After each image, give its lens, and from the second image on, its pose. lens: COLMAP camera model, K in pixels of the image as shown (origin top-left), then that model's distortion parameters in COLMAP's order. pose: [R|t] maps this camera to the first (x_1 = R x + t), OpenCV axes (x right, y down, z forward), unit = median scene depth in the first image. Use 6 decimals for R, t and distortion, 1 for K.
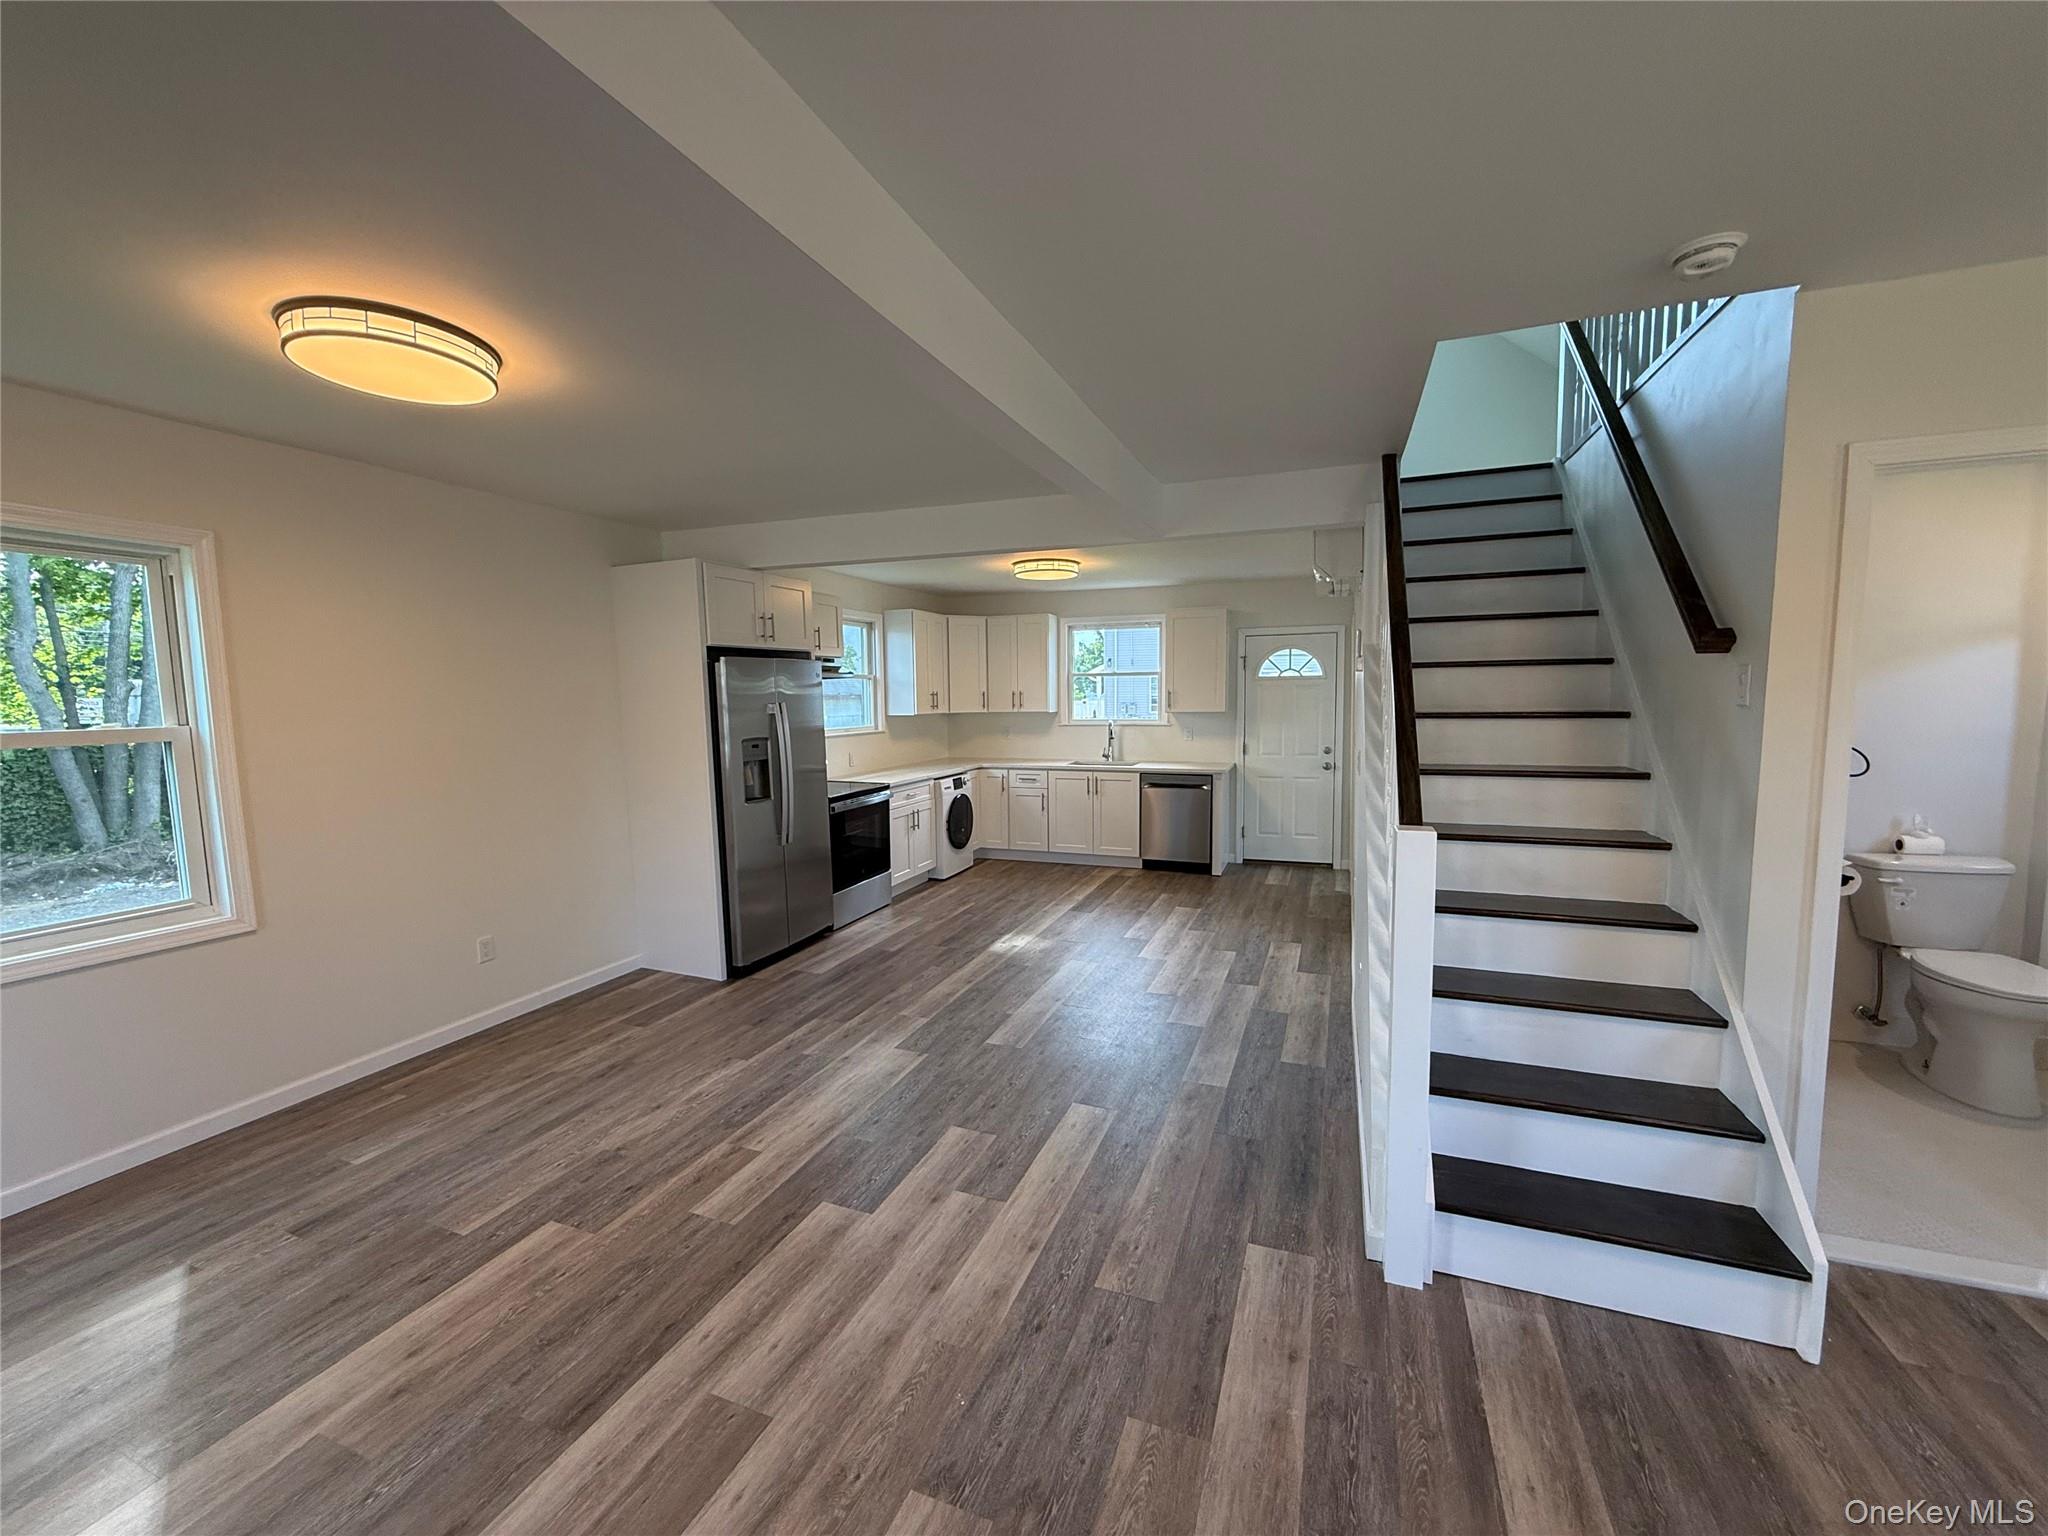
lens RADIAL K [[813.1, 0, 1017.8], [0, 813.1, 769.3], [0, 0, 1]] dist [-0.001394, 0.000431]
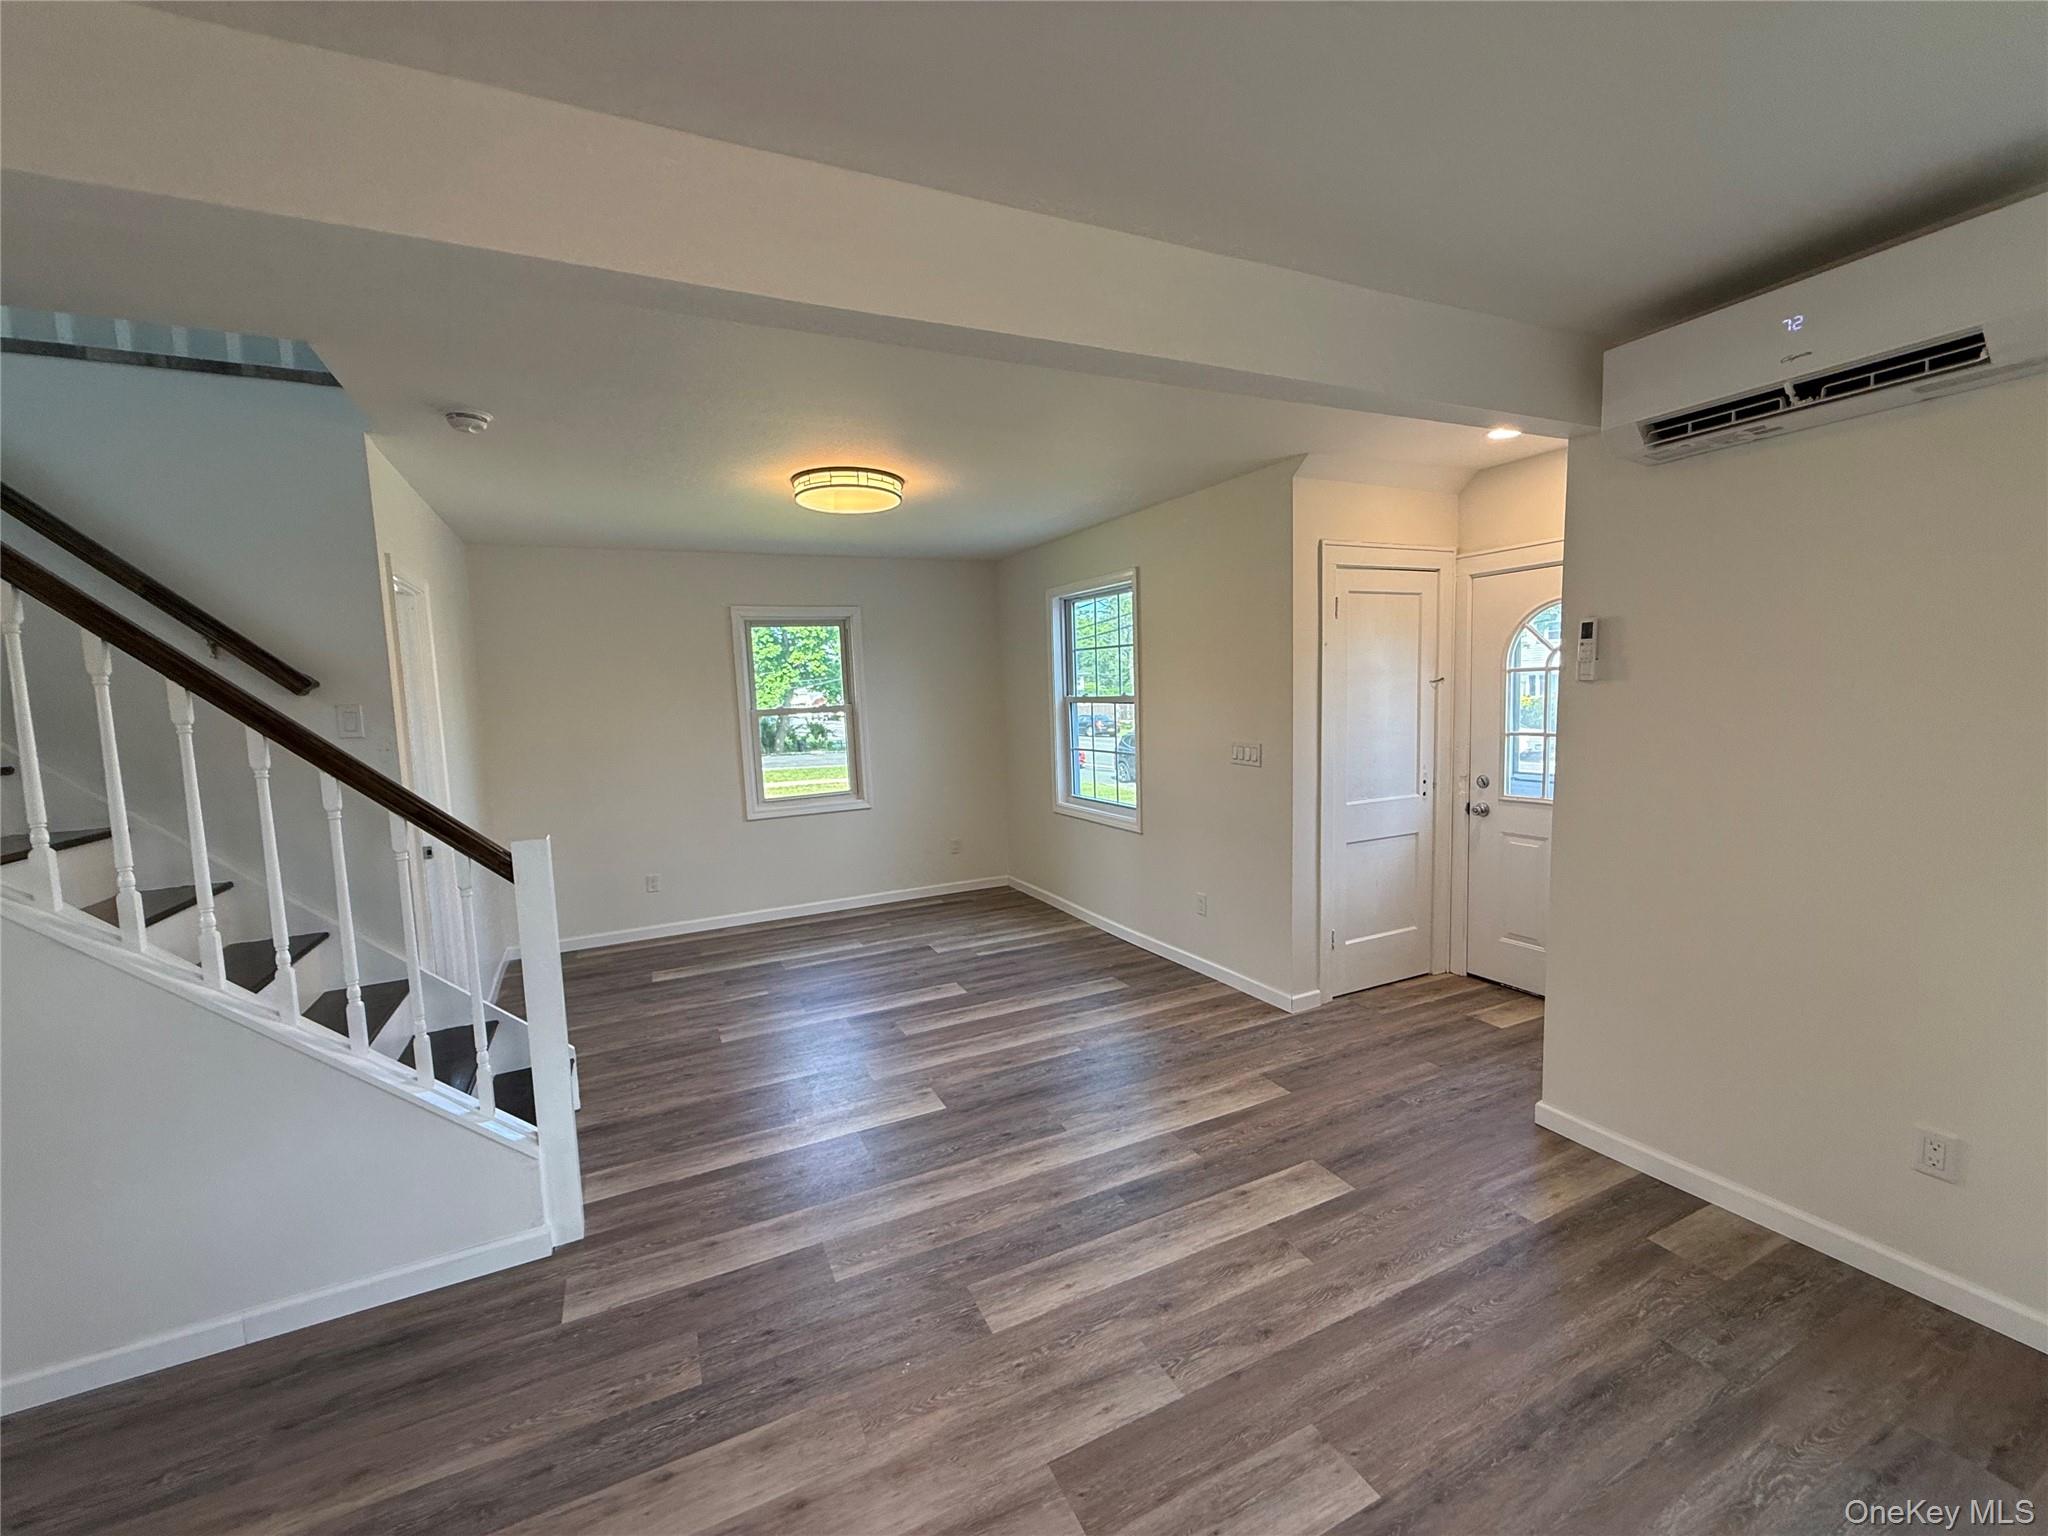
lens RADIAL K [[813.1, 0, 1017.8], [0, 813.1, 769.3], [0, 0, 1]] dist [-0.001394, 0.000431]
pose [[-0.731553, -0.022640, 0.681409, -0.363015], [0.110338, 0.982342, 0.151095, -0.055149], [-0.672797, 0.185719, -0.716137, 0.625300]]
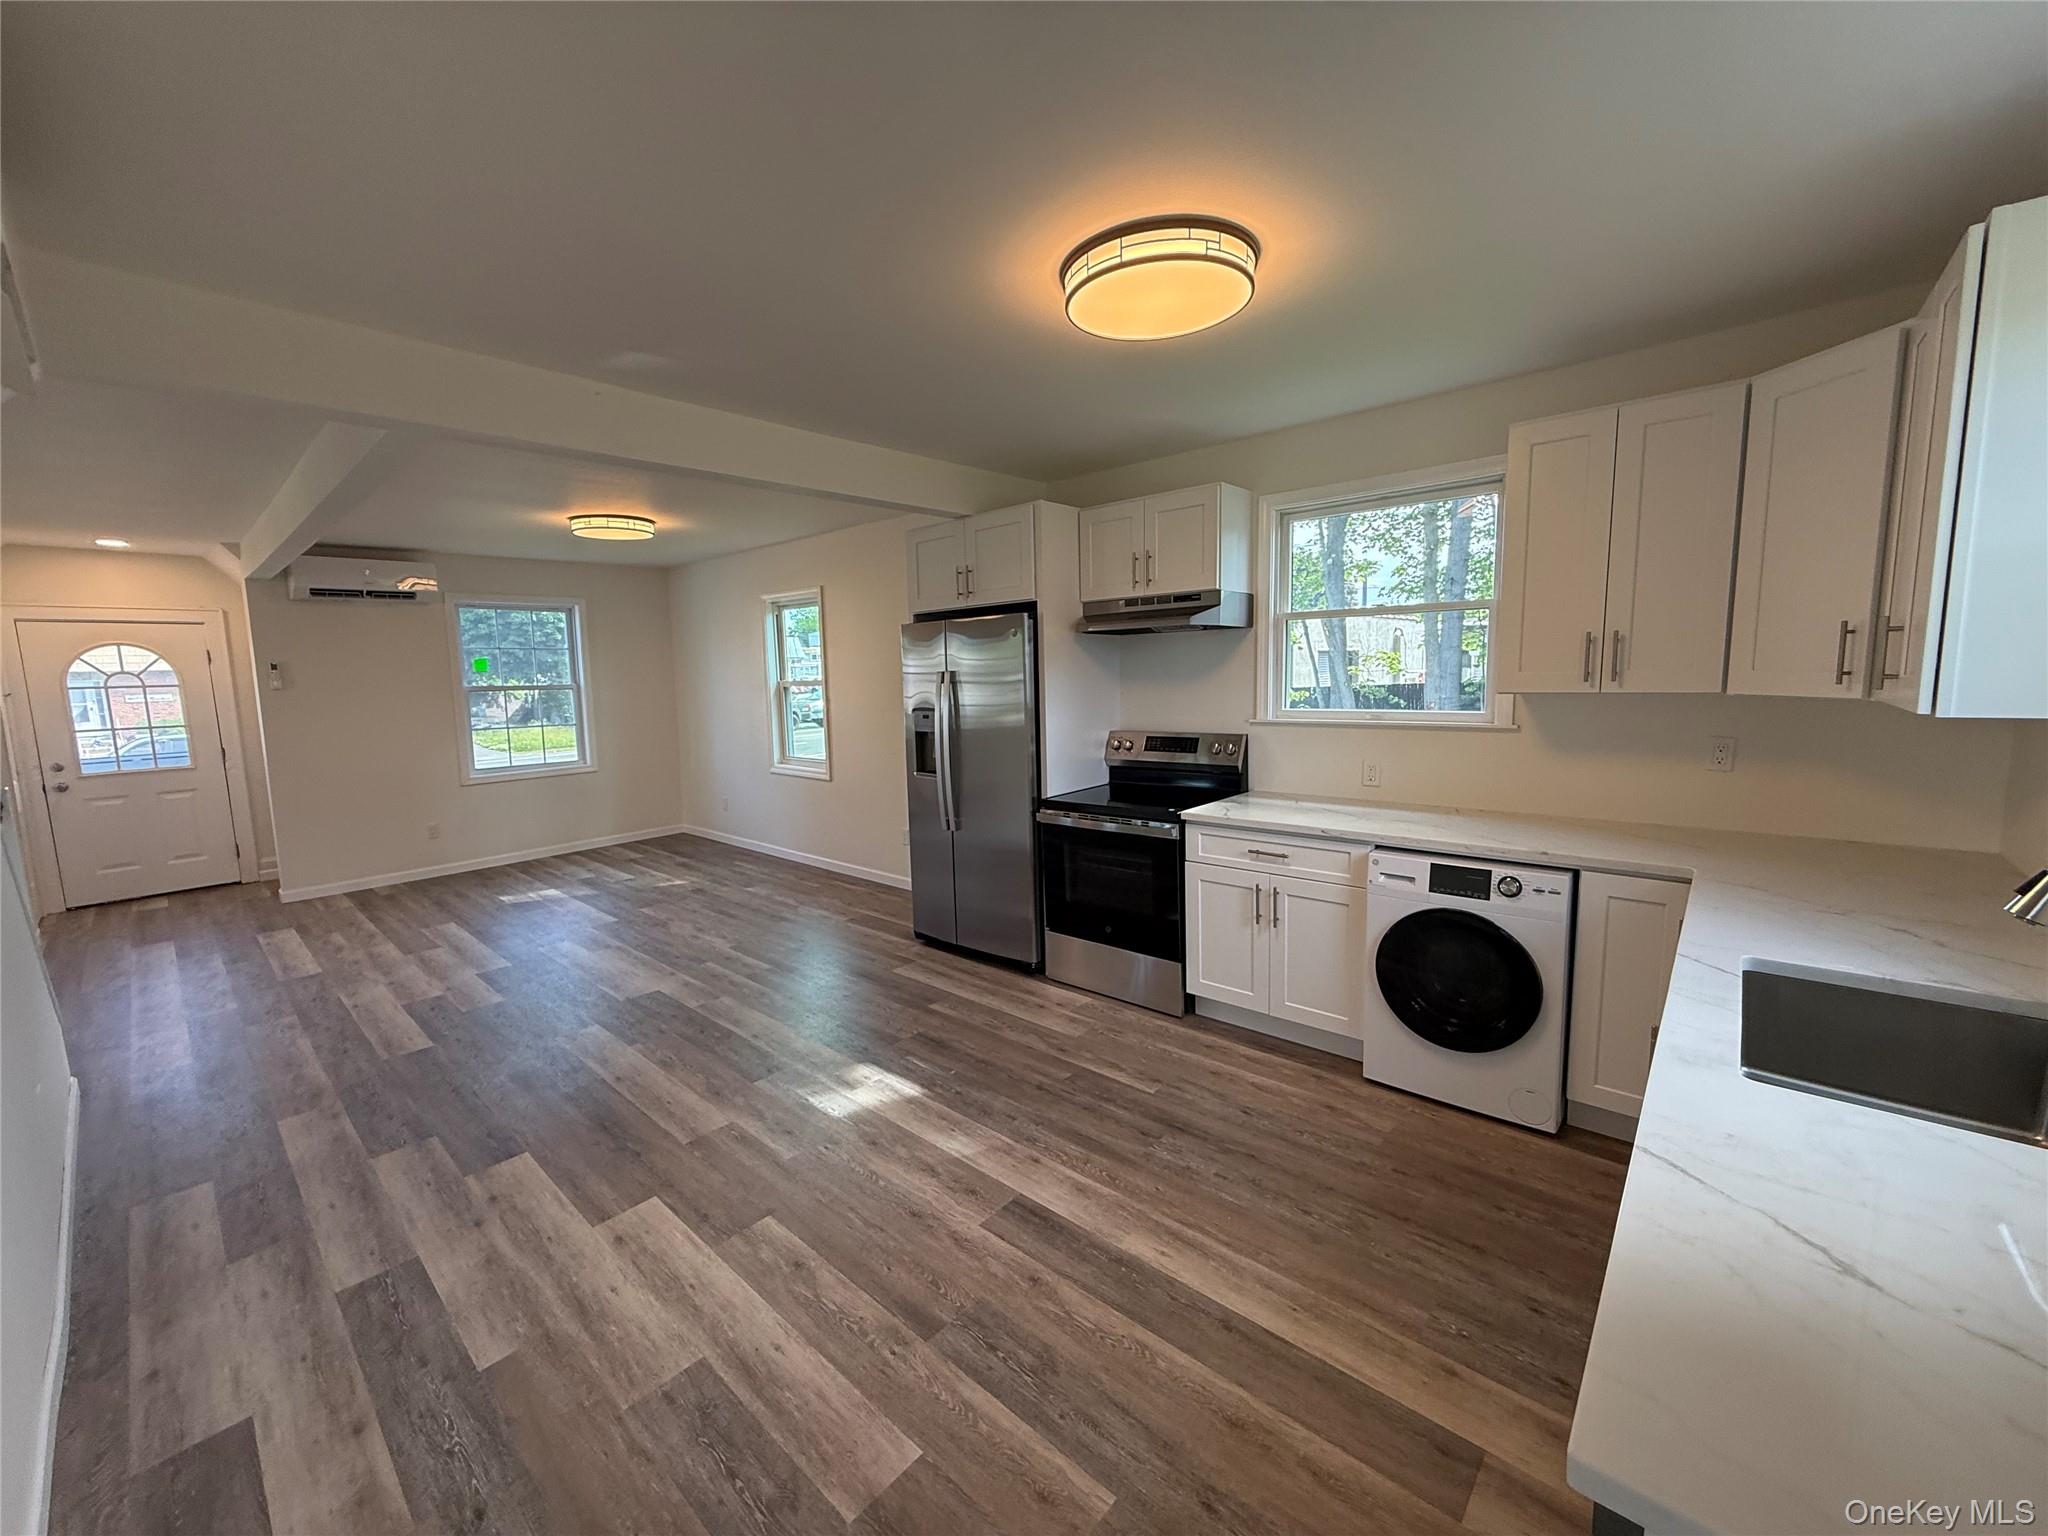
lens RADIAL K [[813.1, 0, 1017.8], [0, 813.1, 769.3], [0, 0, 1]] dist [-0.001394, 0.000431]
pose [[-0.351221, 0.140904, -0.925629, 0.549181], [-0.051638, 0.984192, 0.169412, -0.140472], [0.934867, 0.107299, -0.338393, 1.491269]]
